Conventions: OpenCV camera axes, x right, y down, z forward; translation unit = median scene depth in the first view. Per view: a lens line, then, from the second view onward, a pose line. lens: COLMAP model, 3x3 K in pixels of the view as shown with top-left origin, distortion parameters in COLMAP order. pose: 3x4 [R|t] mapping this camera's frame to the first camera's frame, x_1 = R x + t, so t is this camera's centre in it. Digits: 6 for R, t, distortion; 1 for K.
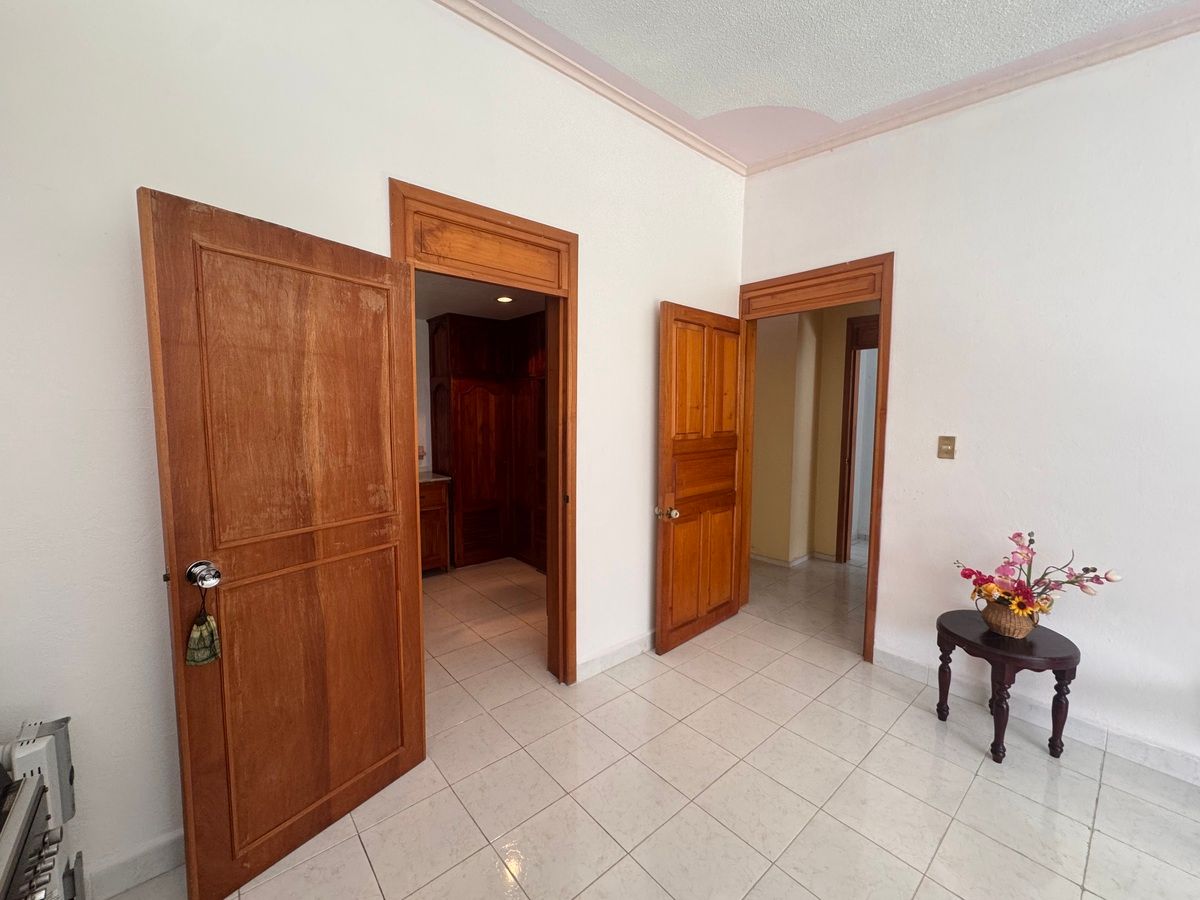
lens RADIAL K [[480.9, 0, 597.2], [0, 480.9, 452.5], [0, 0, 1]] dist [-0.002551, -0.000288]
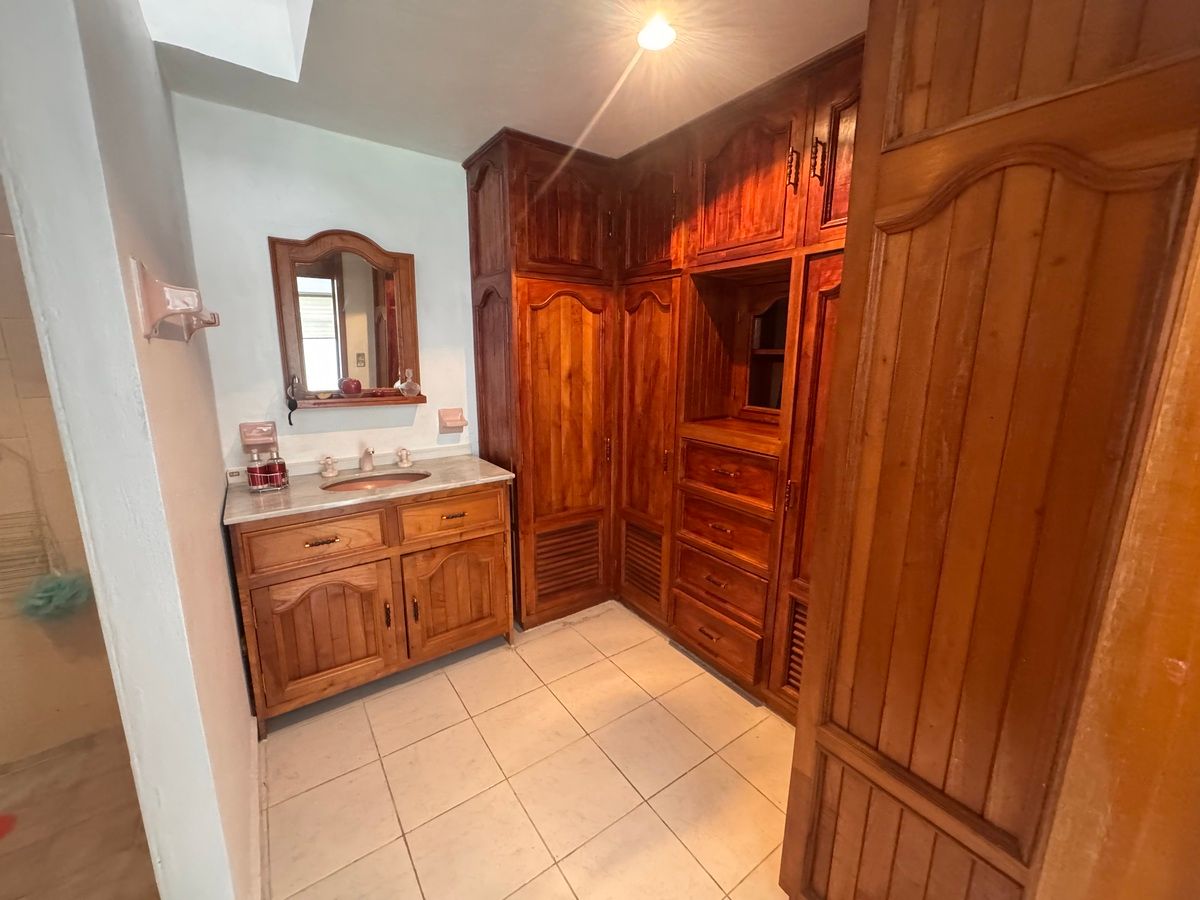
lens RADIAL K [[480.9, 0, 599.8], [0, 480.9, 446.3], [0, 0, 1]] dist [-0.002551, -0.000288]
pose [[0.995083, 0.018755, -0.097254, -0.156089], [-0.007601, 0.993473, 0.113817, -0.035509], [0.098754, -0.112518, 0.988730, 0.481285]]
